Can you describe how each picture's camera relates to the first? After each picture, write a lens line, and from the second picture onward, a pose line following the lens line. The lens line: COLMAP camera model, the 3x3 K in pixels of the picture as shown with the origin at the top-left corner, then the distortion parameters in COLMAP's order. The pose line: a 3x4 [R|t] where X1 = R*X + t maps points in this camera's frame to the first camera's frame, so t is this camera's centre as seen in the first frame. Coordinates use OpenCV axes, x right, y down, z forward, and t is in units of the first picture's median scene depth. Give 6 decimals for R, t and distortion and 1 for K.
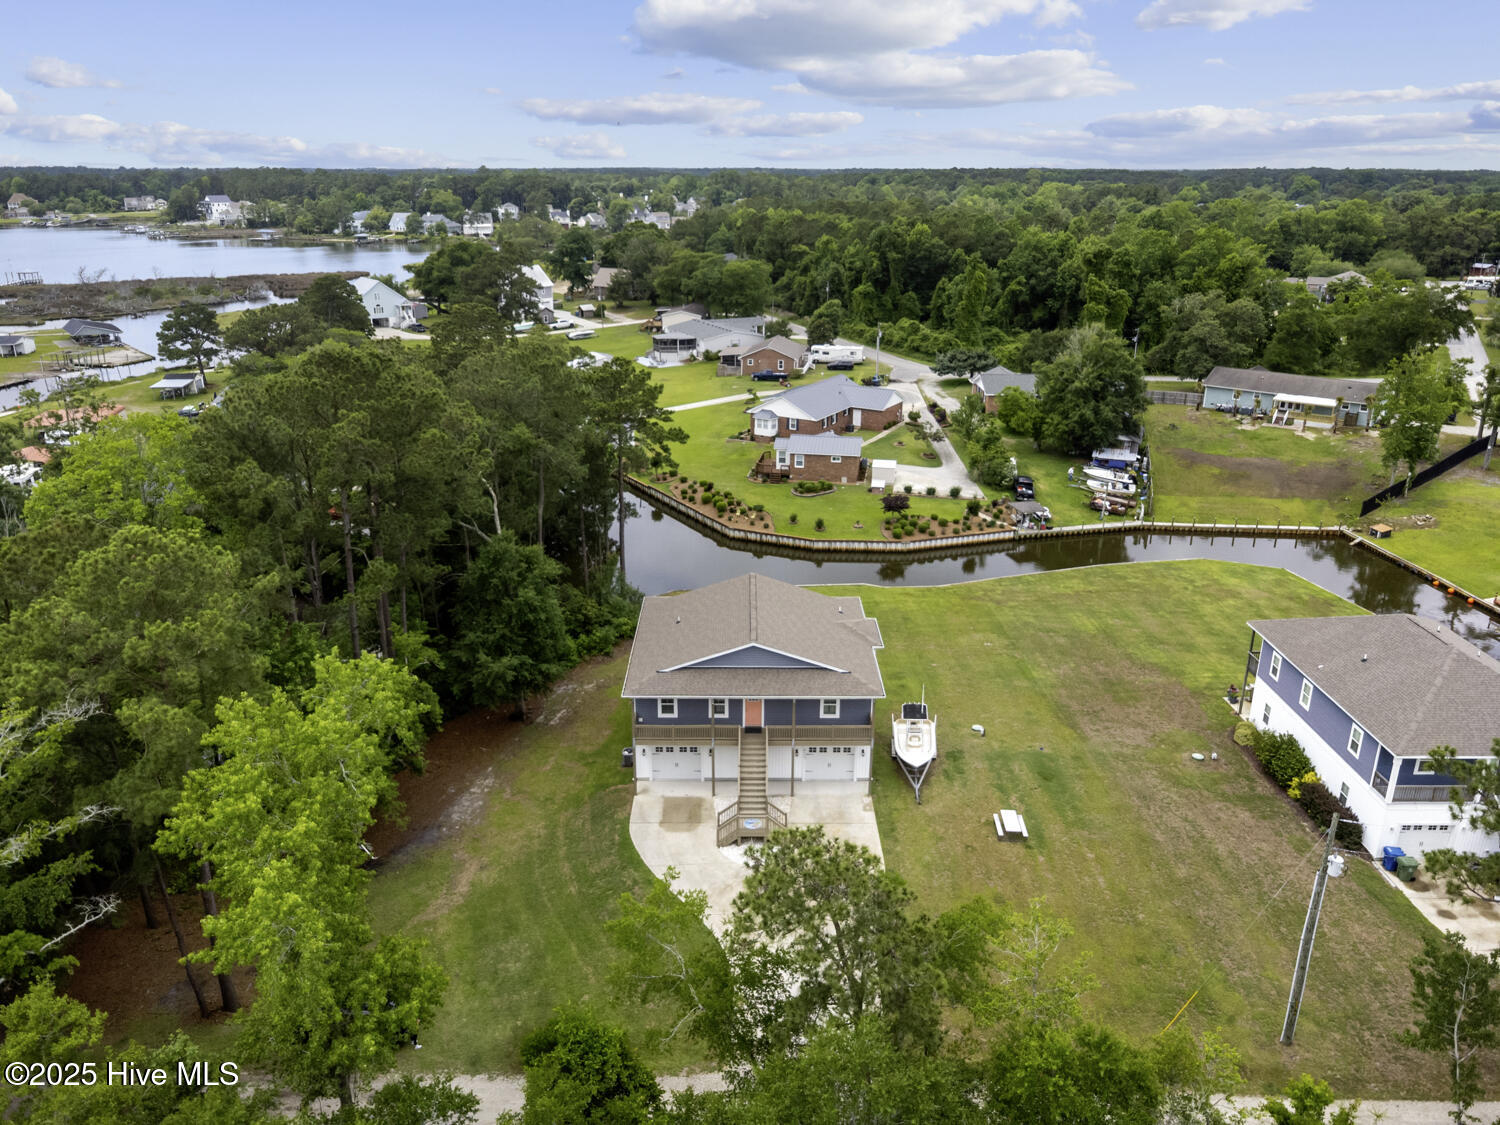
lens RADIAL K [[1066.8, 0, 737.0], [0, 1066.8, 533.7], [0, 0, 1]] dist [0.017879, -0.012386]
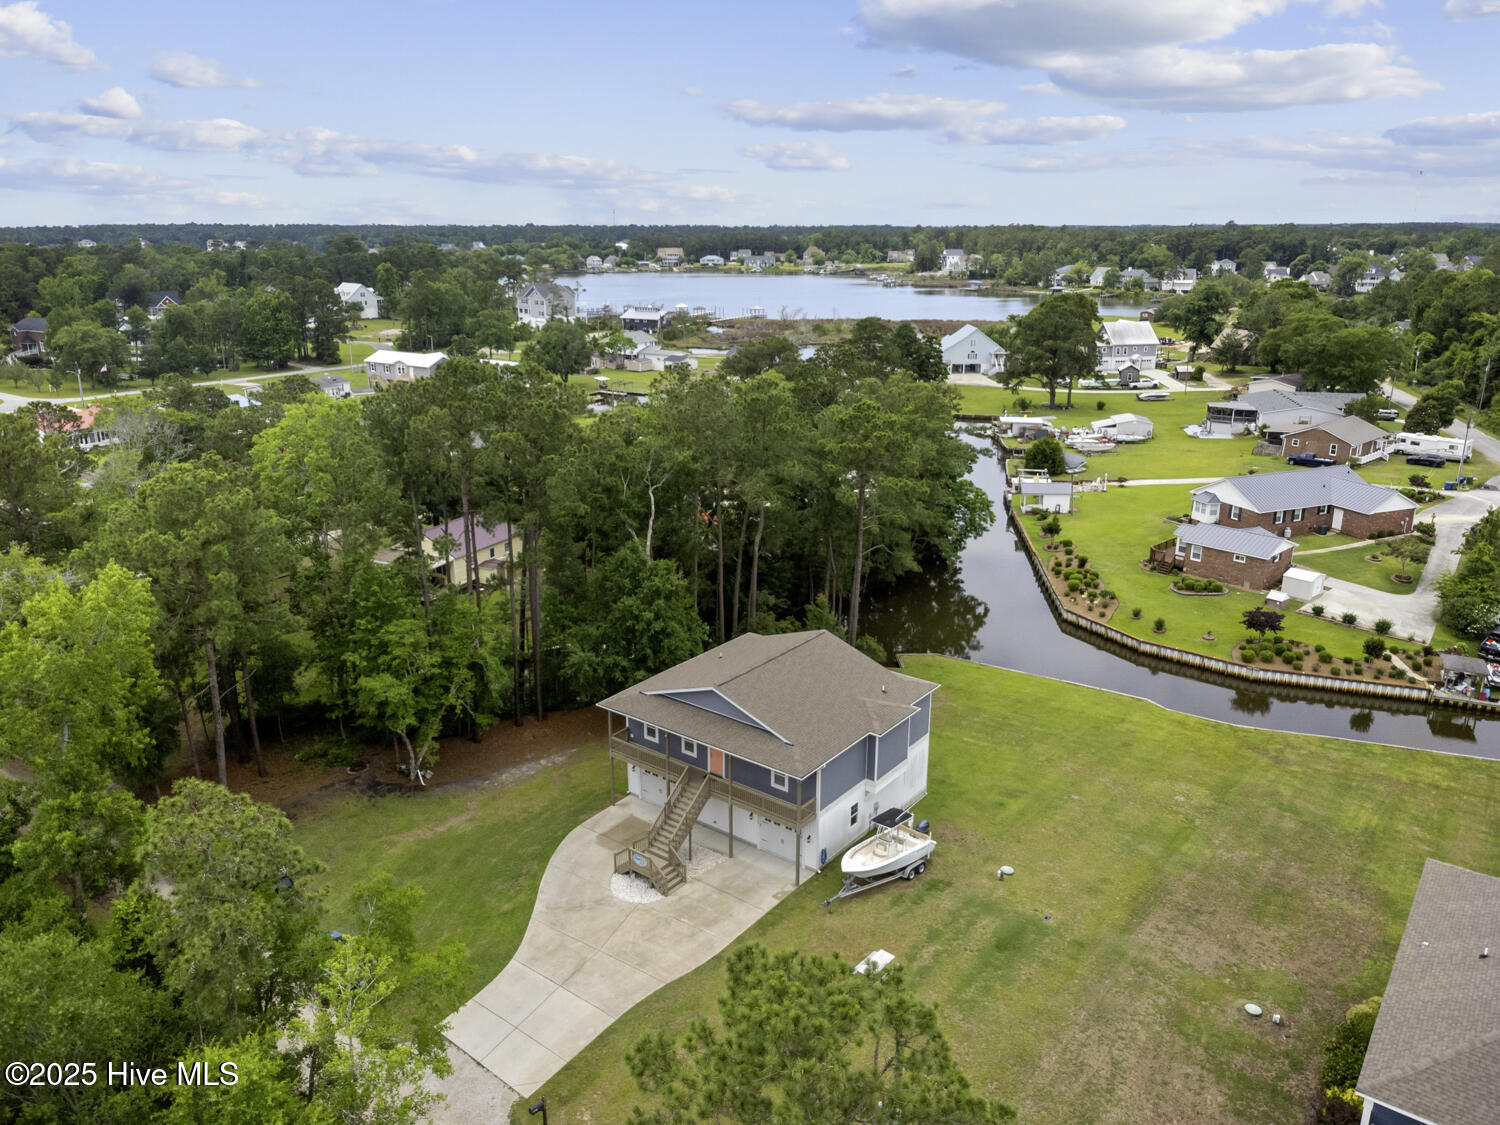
lens RADIAL K [[1066.8, 0, 759.9], [0, 1066.8, 565.4], [0, 0, 1]] dist [0.017879, -0.012386]
pose [[0.797805, 0.182368, -0.574672, 0.163990], [-0.194511, 0.980044, 0.040975, -0.015317], [0.570677, 0.079090, 0.817357, 0.061701]]
